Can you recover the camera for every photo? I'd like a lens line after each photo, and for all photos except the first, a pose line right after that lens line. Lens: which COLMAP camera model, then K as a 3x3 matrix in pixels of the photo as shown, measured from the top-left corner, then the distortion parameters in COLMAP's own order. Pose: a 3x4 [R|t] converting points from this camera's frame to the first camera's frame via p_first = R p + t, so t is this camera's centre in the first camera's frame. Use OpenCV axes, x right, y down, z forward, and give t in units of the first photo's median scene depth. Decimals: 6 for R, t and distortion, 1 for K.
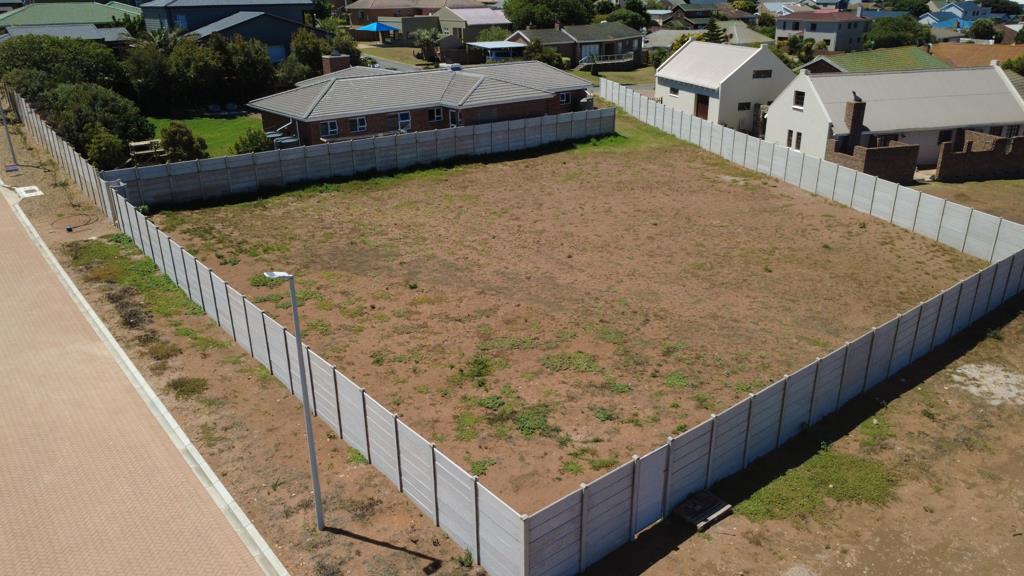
lens RADIAL K [[744.2, 0, 515.5], [0, 744.2, 290.3], [0, 0, 1]] dist [-0.002545, 0.001560]
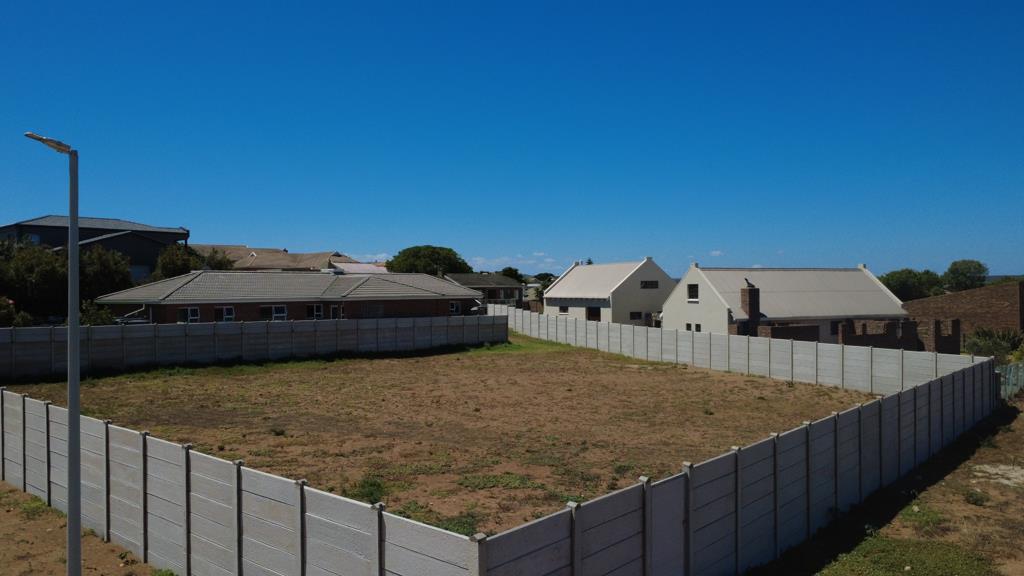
lens RADIAL K [[744.2, 0, 514.8], [0, 744.2, 290.3], [0, 0, 1]] dist [-0.002545, 0.001560]
pose [[0.986980, 0.004299, 0.160783, -0.020778], [0.056150, 0.927540, -0.369483, 0.146218], [-0.150721, 0.373700, 0.915222, 0.193930]]
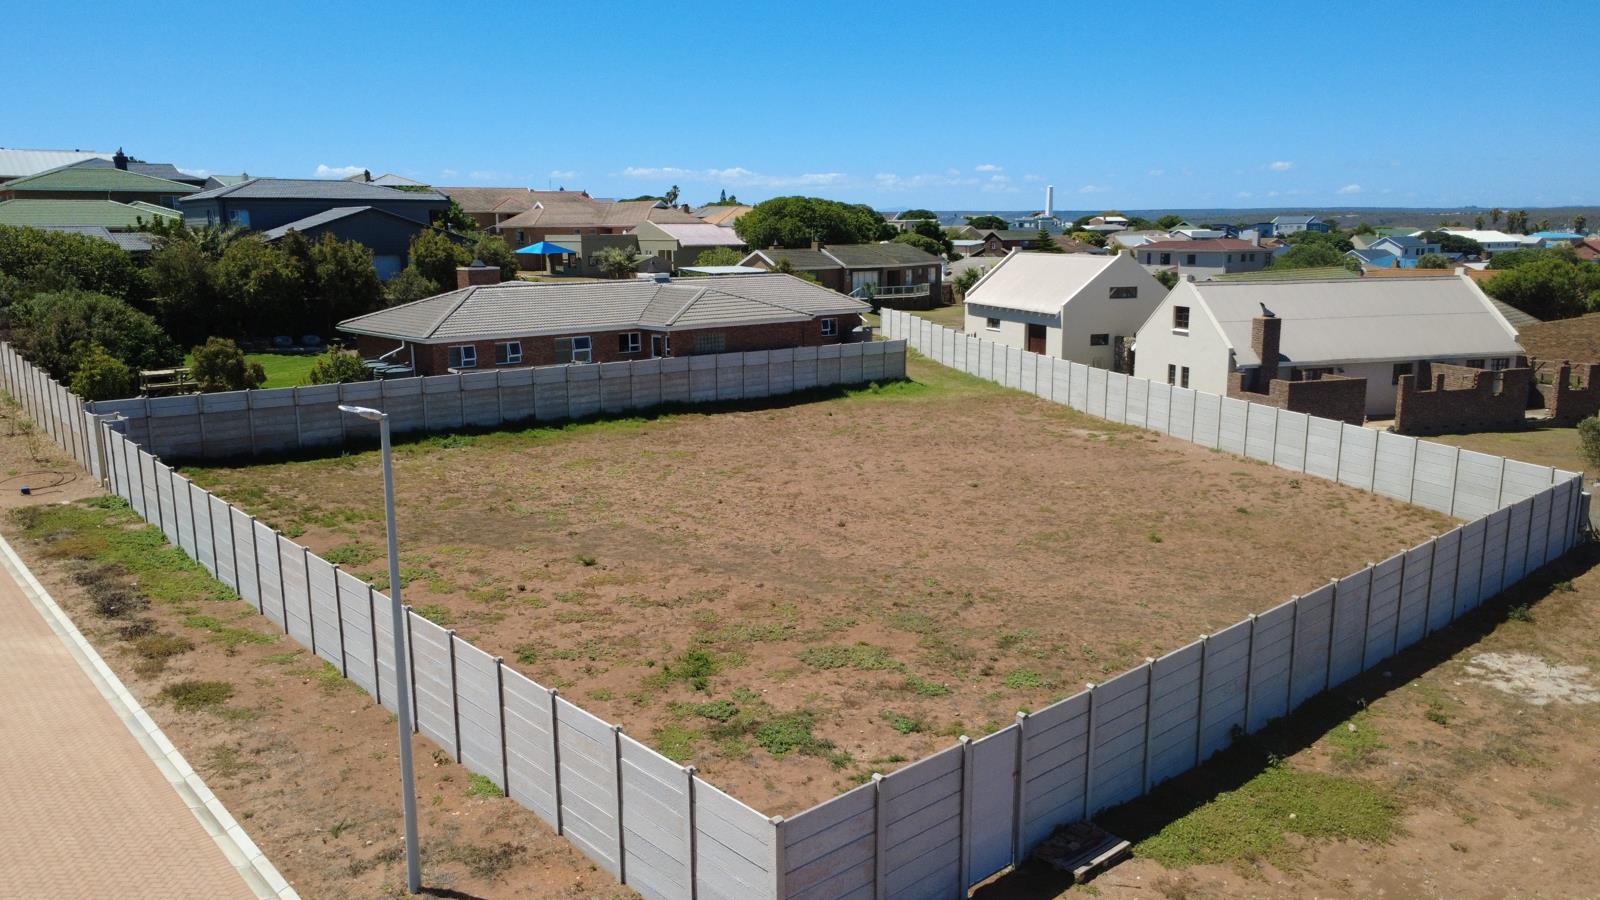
lens RADIAL K [[1162.9, 0, 804.6], [0, 1162.9, 453.5], [0, 0, 1]] dist [-0.002545, 0.001560]
pose [[0.998981, -0.002247, 0.045081, -0.002705], [0.010809, 0.981609, -0.190598, 0.086017], [-0.043823, 0.190891, 0.980632, 0.031415]]
